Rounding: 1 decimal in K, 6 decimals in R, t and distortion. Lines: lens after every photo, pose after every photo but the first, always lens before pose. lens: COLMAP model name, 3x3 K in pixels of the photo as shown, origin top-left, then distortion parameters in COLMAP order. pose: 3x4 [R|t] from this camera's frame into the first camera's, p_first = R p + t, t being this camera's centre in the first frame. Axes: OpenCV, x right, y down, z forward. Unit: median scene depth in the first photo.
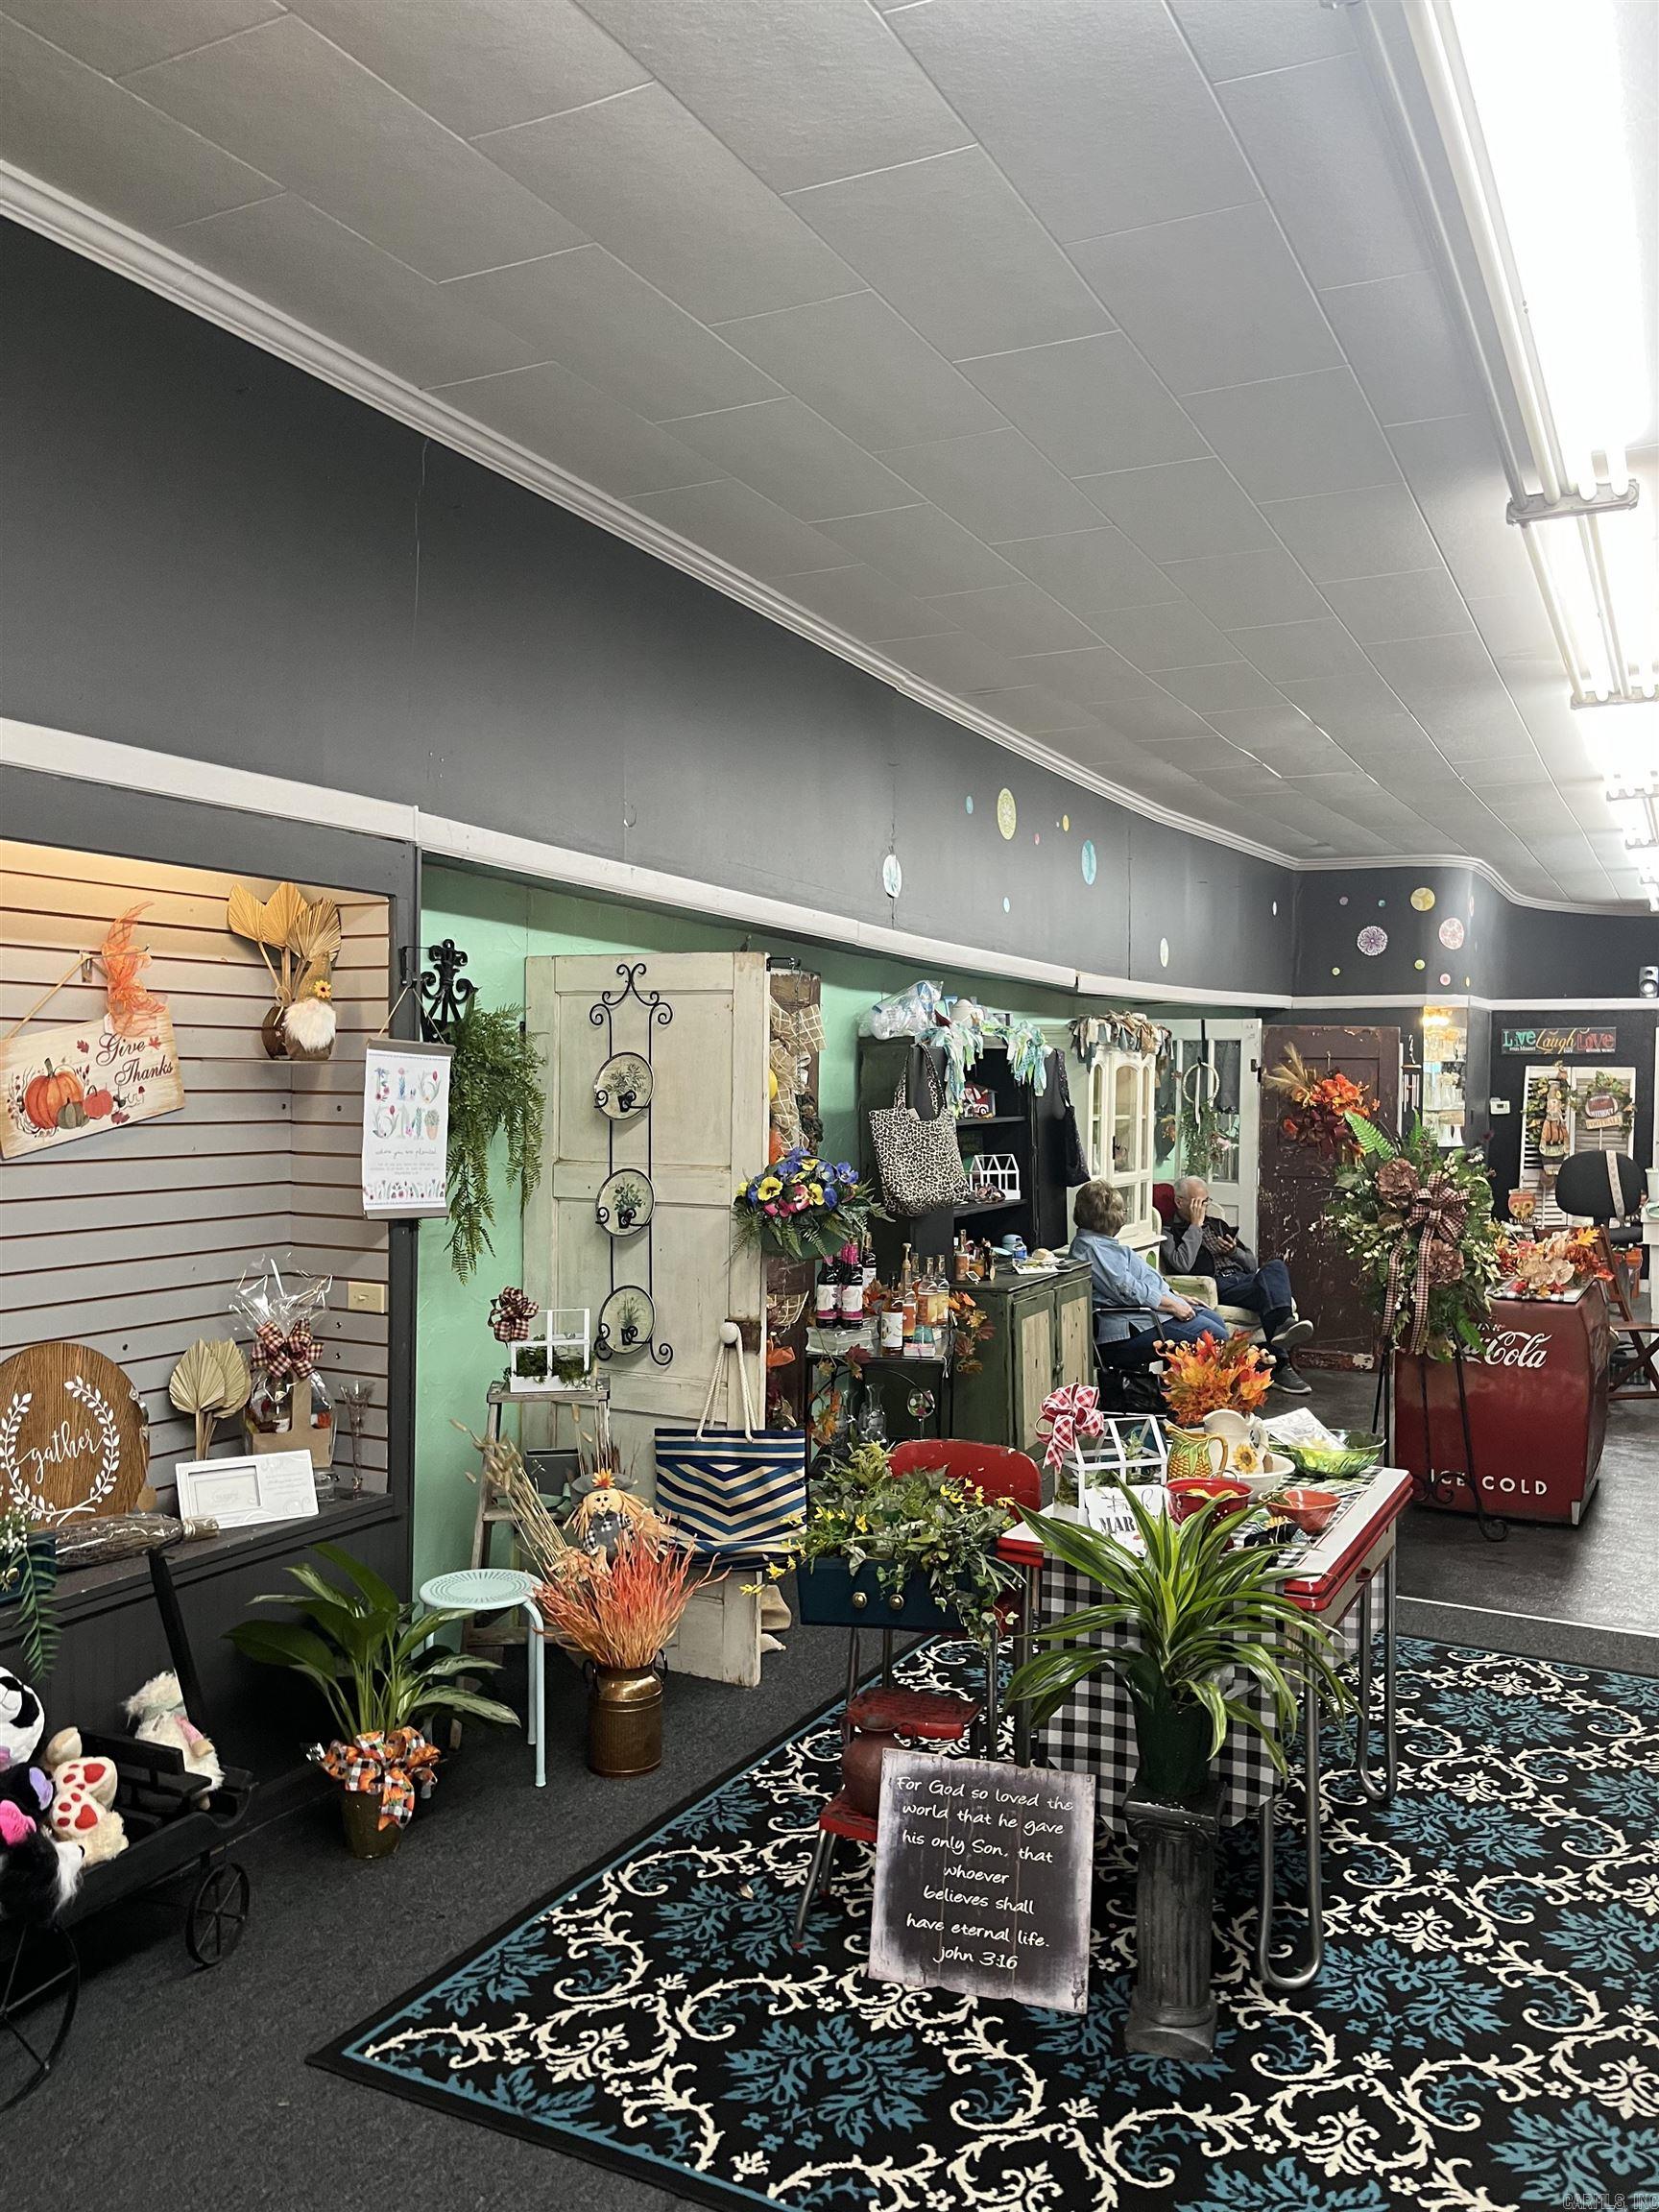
lens RADIAL K [[1657.9, 0, 825.1], [0, 1657.9, 1099.5], [0, 0, 1]] dist [0.067481, -0.104688]
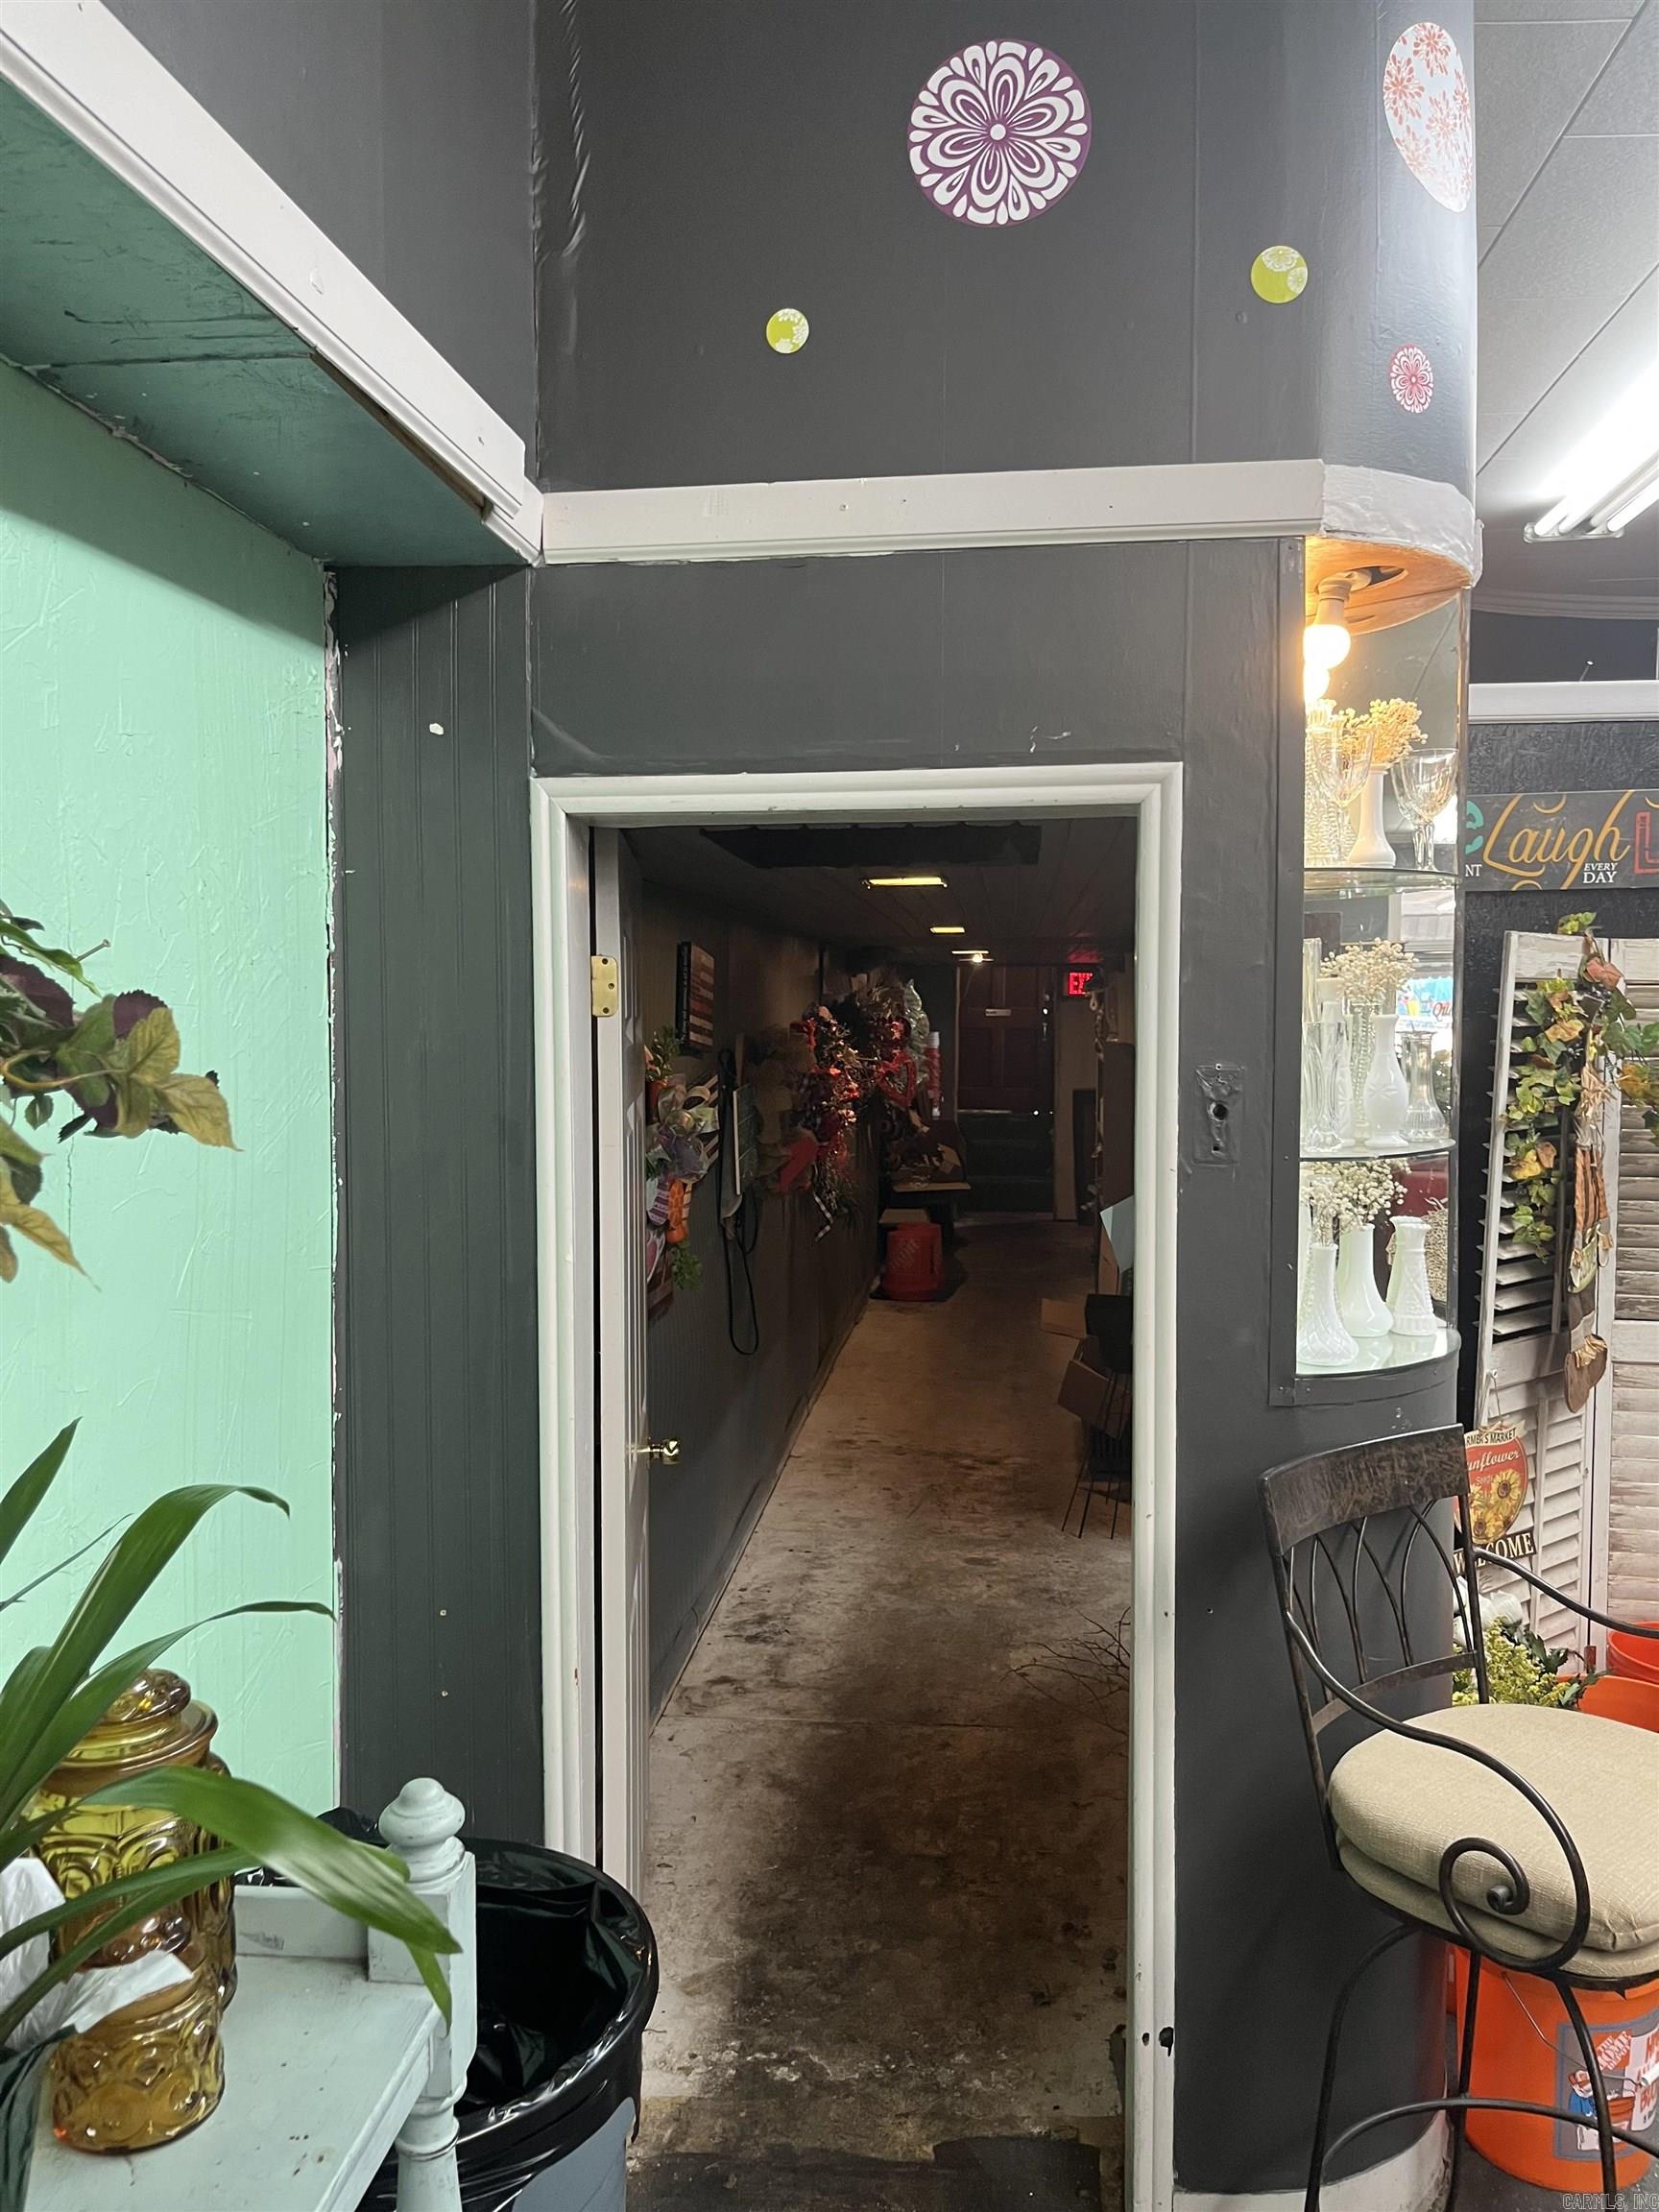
lens RADIAL K [[1660.1, 0, 855.3], [0, 1660.1, 1103.5], [0, 0, 1]] dist [0.068367, -0.107315]
pose [[0.929102, -0.032965, 0.368351, 0.509082], [0.013880, 0.998426, 0.054343, -0.019995], [-0.369563, -0.045377, 0.928097, 1.716546]]
